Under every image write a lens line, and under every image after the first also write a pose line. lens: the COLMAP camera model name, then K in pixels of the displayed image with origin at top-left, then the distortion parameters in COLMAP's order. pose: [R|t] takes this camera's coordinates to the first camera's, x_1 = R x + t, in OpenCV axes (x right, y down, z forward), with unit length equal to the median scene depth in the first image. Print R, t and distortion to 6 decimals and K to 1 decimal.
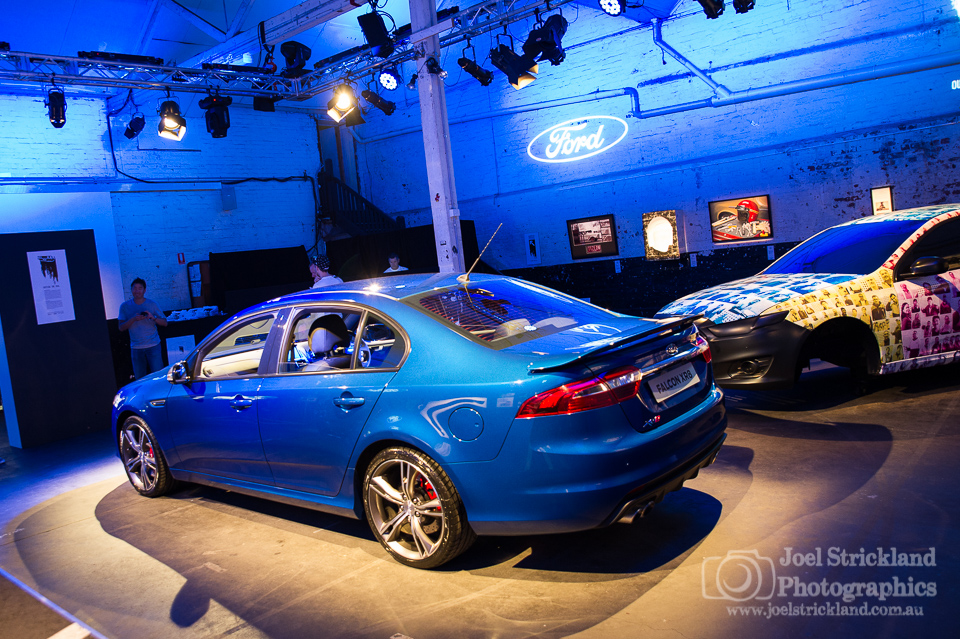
lens RADIAL K [[684.3, 0, 453.6], [0, 684.3, 320.3], [0, 0, 1]] dist [-0.122438, 0.078931]
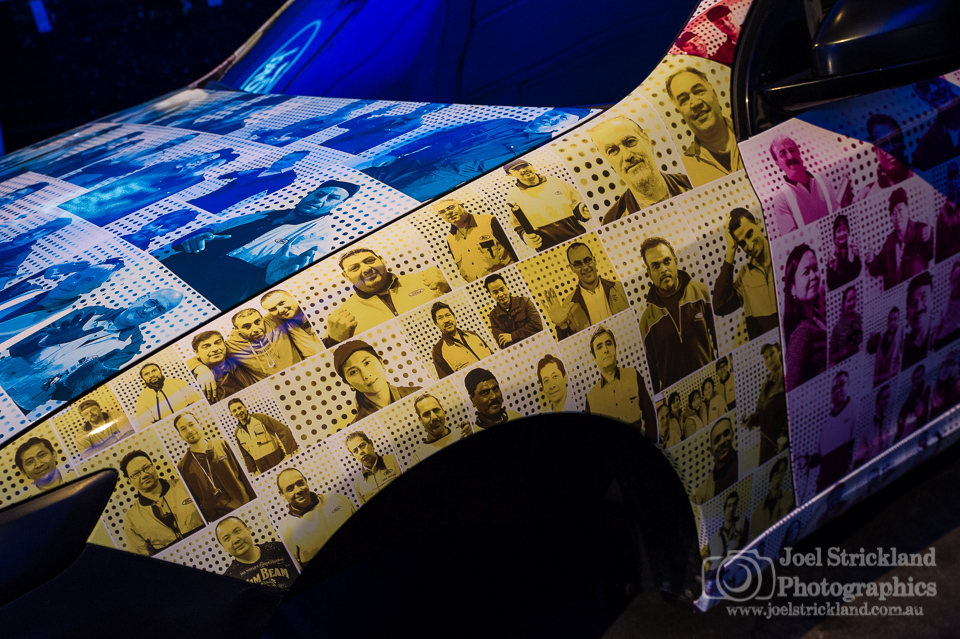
lens RADIAL K [[1071.4, 0, 472.1], [0, 1071.4, 322.1], [0, 0, 1]] dist [0.006483, 0.000000]
pose [[0.899052, -0.195140, 0.391951, 0.264801], [0.103013, 0.964334, 0.243822, -0.048852], [-0.425551, -0.178832, 0.887088, 0.421372]]
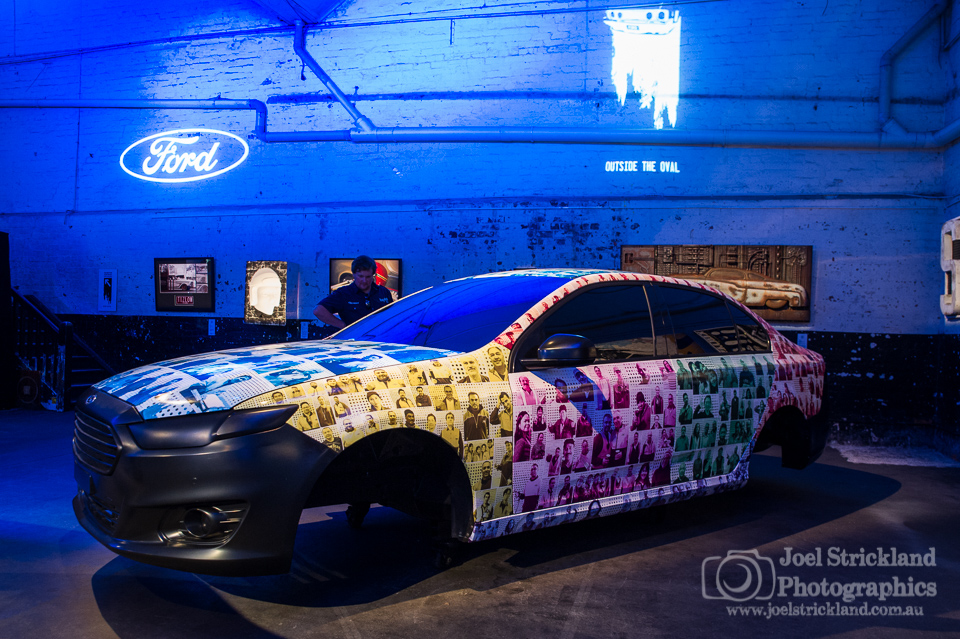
lens RADIAL K [[684.3, 0, 452.1], [0, 684.3, 371.4], [0, 0, 1]] dist [-0.122438, 0.078931]
pose [[0.888410, 0.114677, 0.444496, 0.208689], [-0.095643, 0.993285, -0.065101, -0.009435], [-0.448977, 0.015323, 0.893412, 0.286292]]
